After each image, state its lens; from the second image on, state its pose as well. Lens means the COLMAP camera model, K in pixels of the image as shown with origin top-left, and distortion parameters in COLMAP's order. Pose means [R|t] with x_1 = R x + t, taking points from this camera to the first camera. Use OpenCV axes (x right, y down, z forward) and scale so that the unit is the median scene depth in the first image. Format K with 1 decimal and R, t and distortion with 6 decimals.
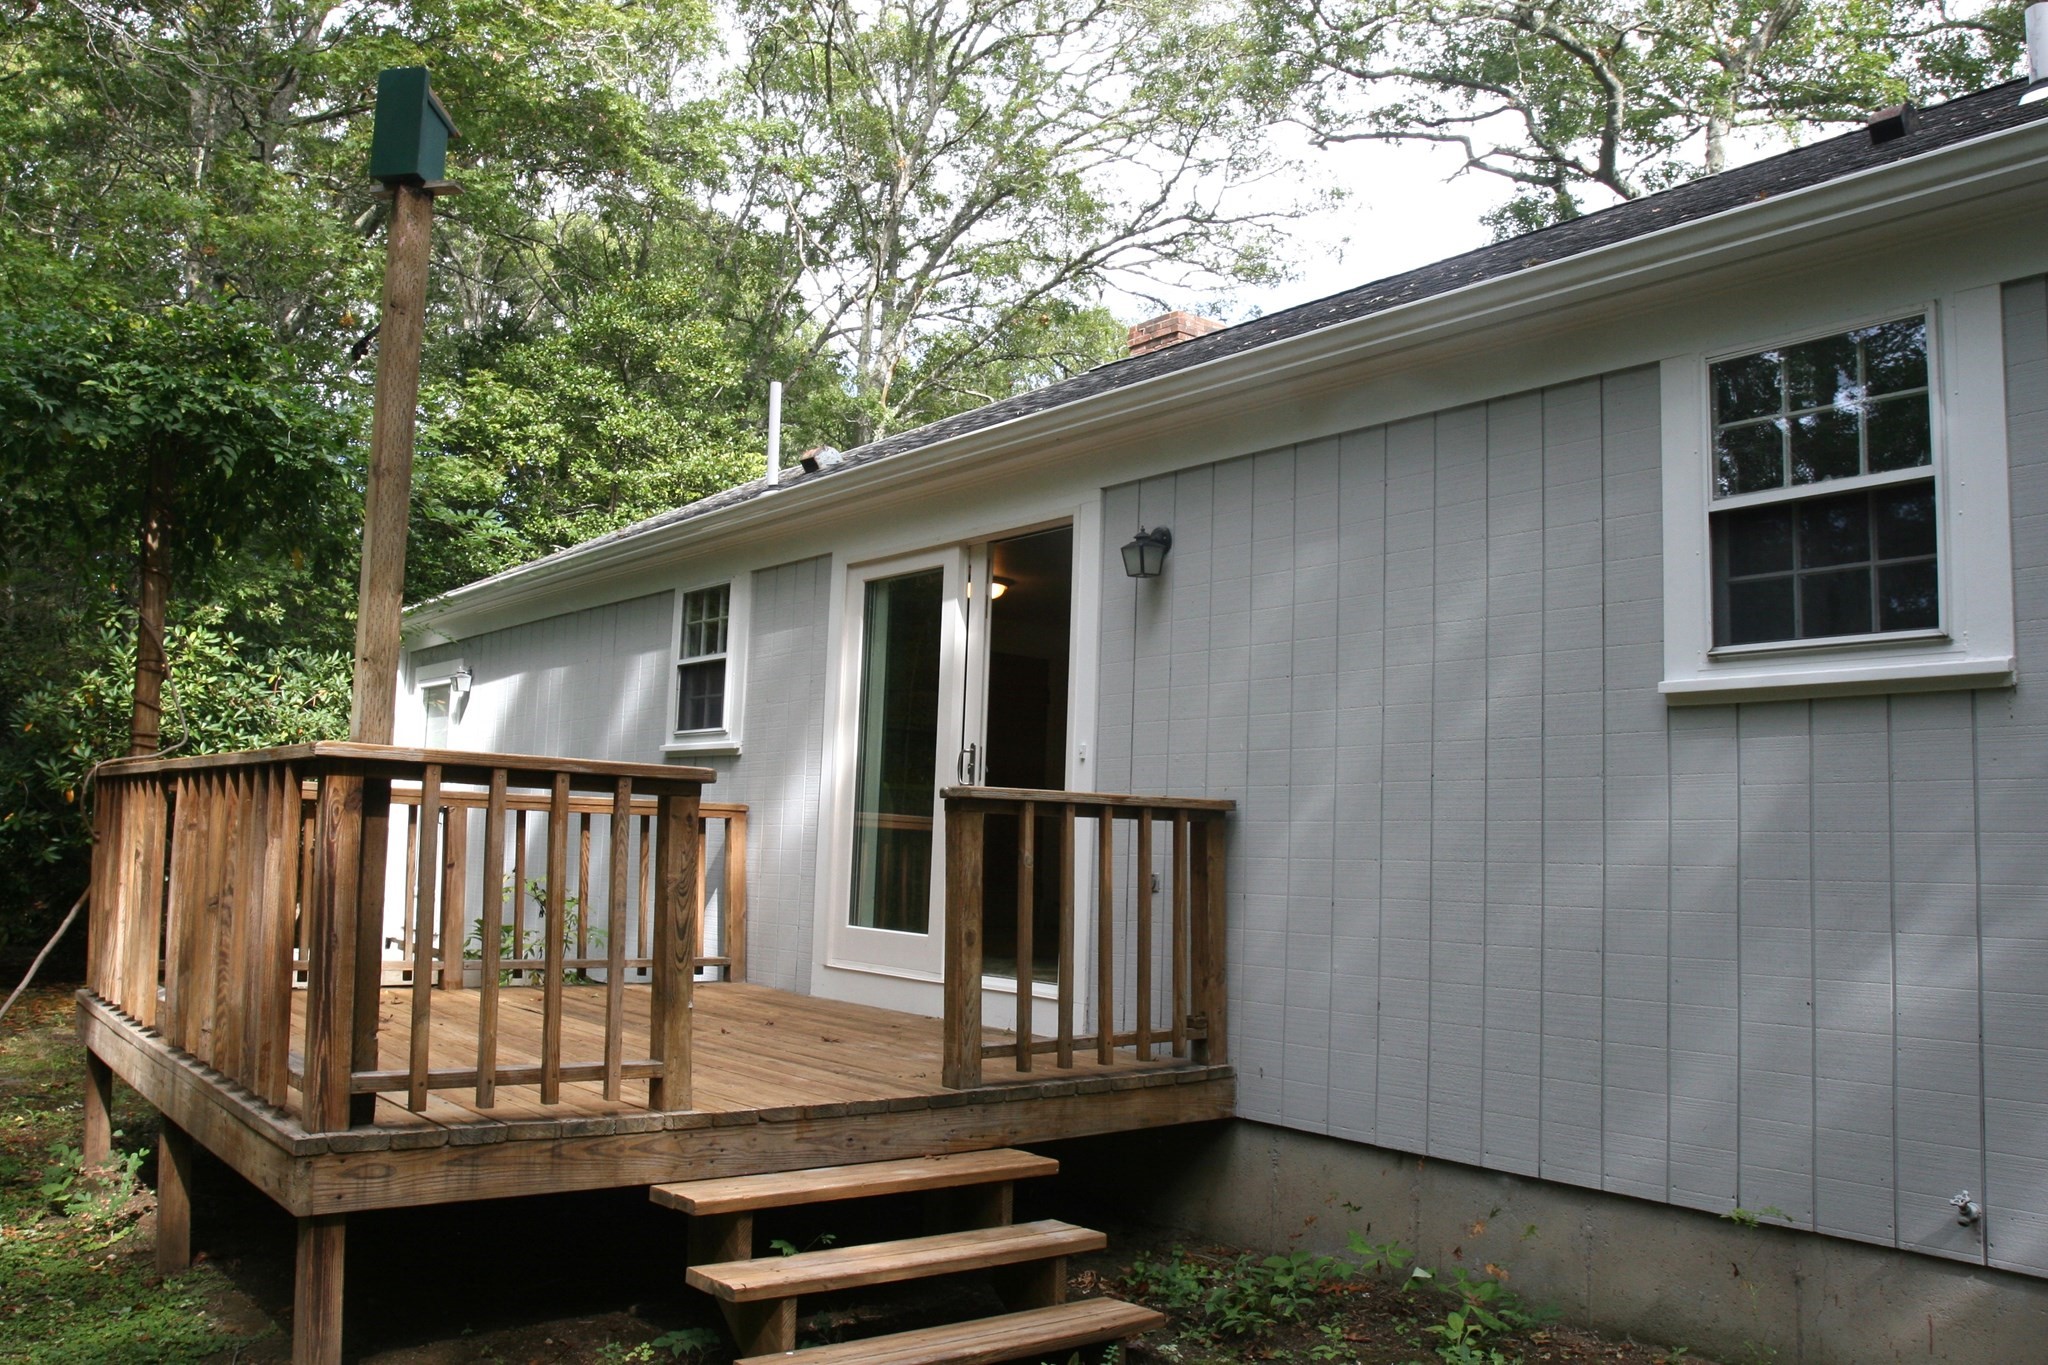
lens RADIAL K [[1609.7, 0, 1024.0], [0, 1609.7, 682.5], [0, 0, 1]] dist [-0.078230, 0.001729]
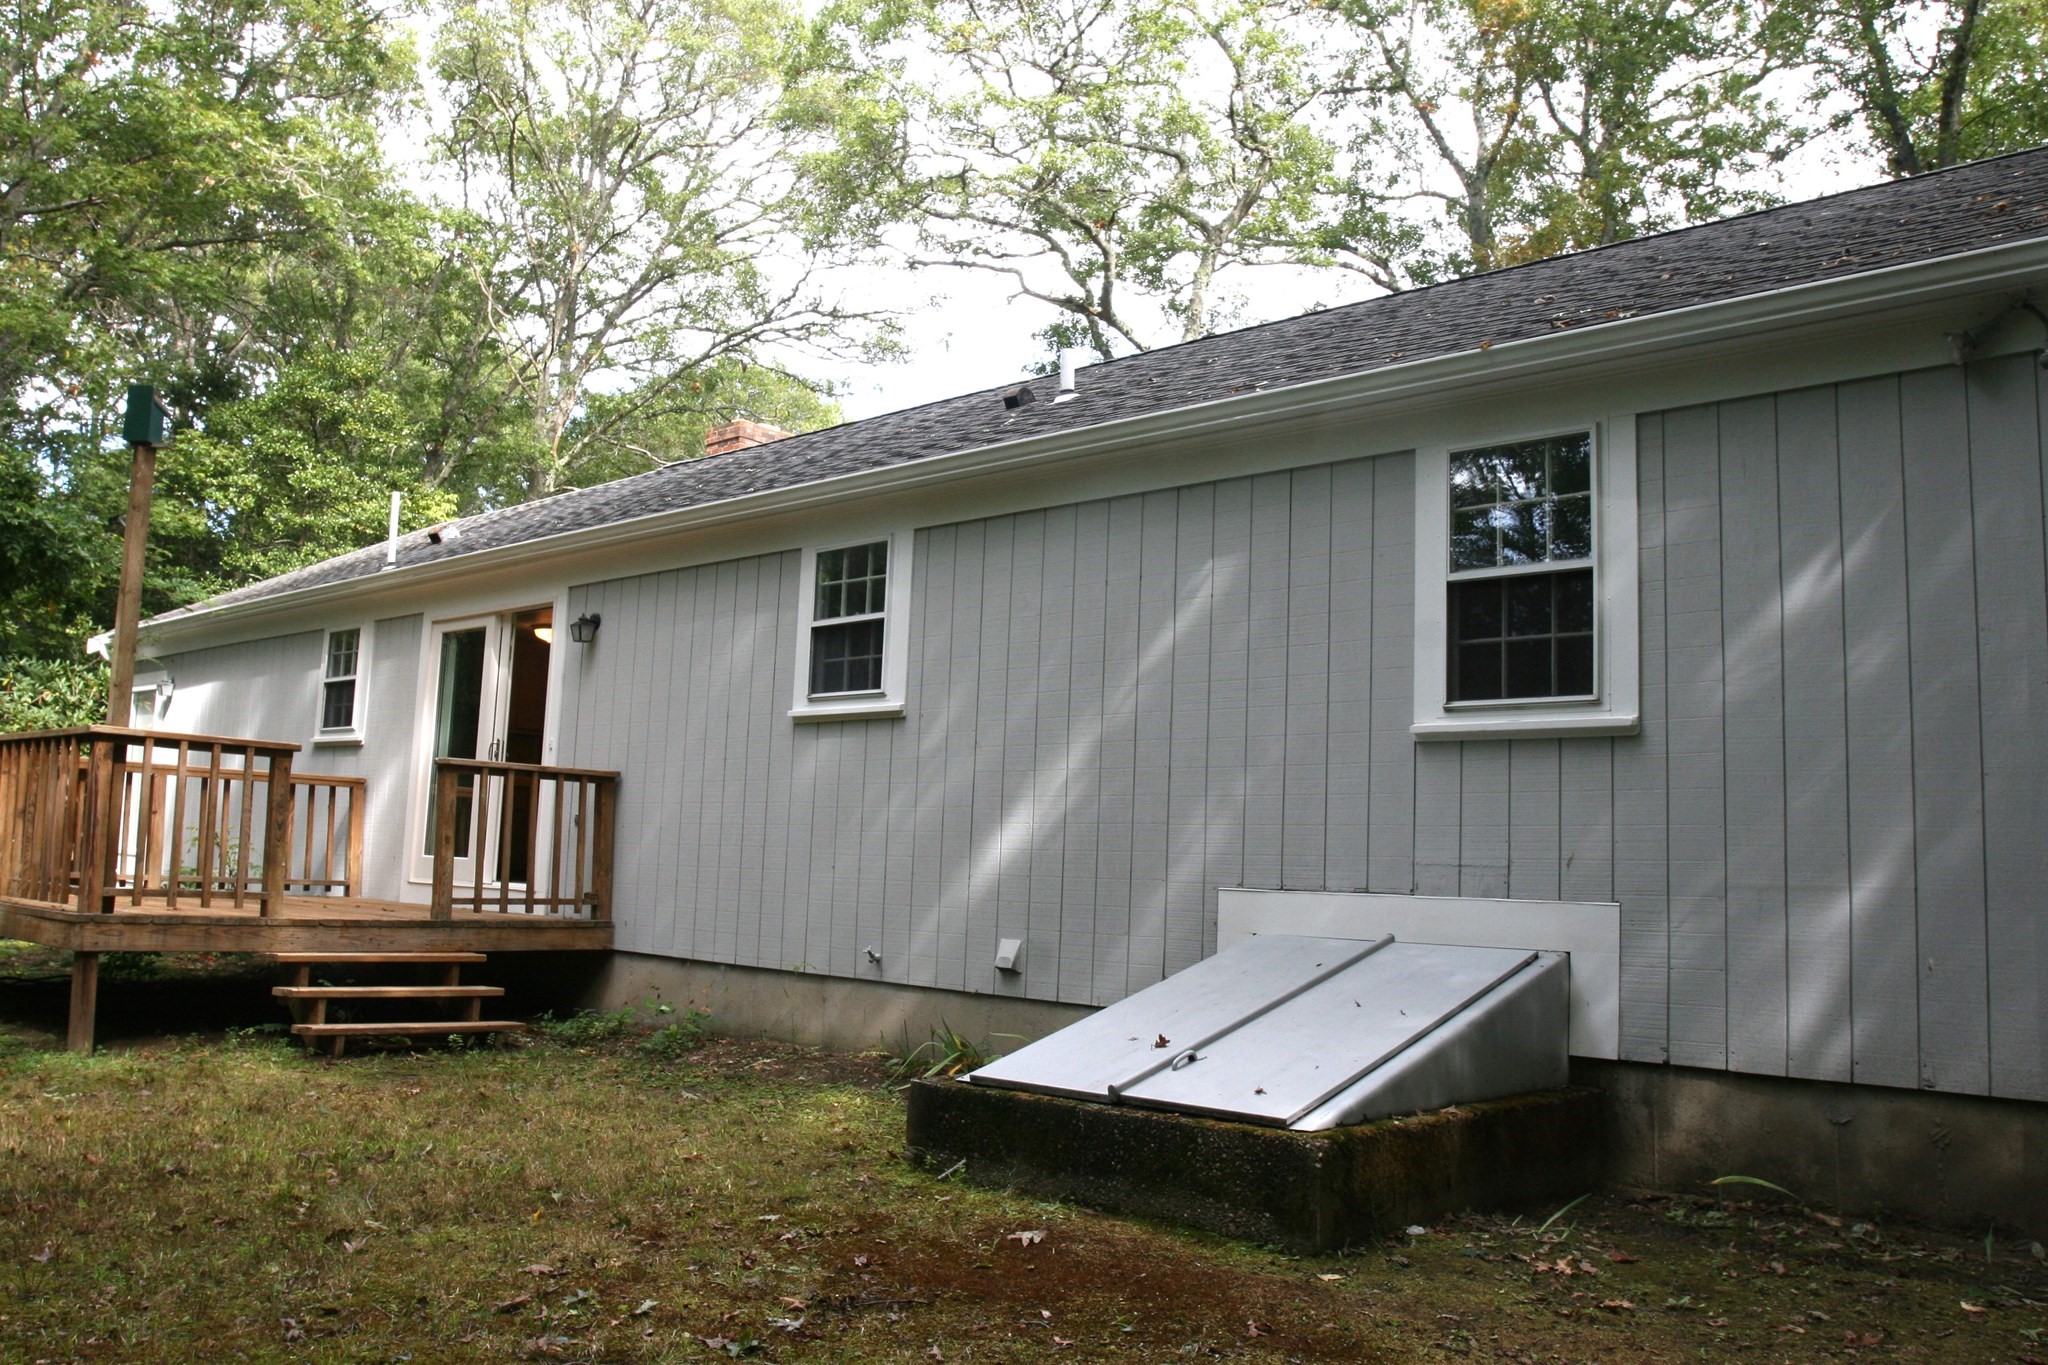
lens RADIAL K [[1594.9, 0, 1000.4], [0, 1594.9, 686.3], [0, 0, 1]] dist [-0.085555, 0.054772]
pose [[0.988237, 0.024209, 0.151002, 0.115343], [-0.023216, 0.999696, -0.008336, -0.006604], [-0.151157, 0.004732, 0.988498, -0.328410]]
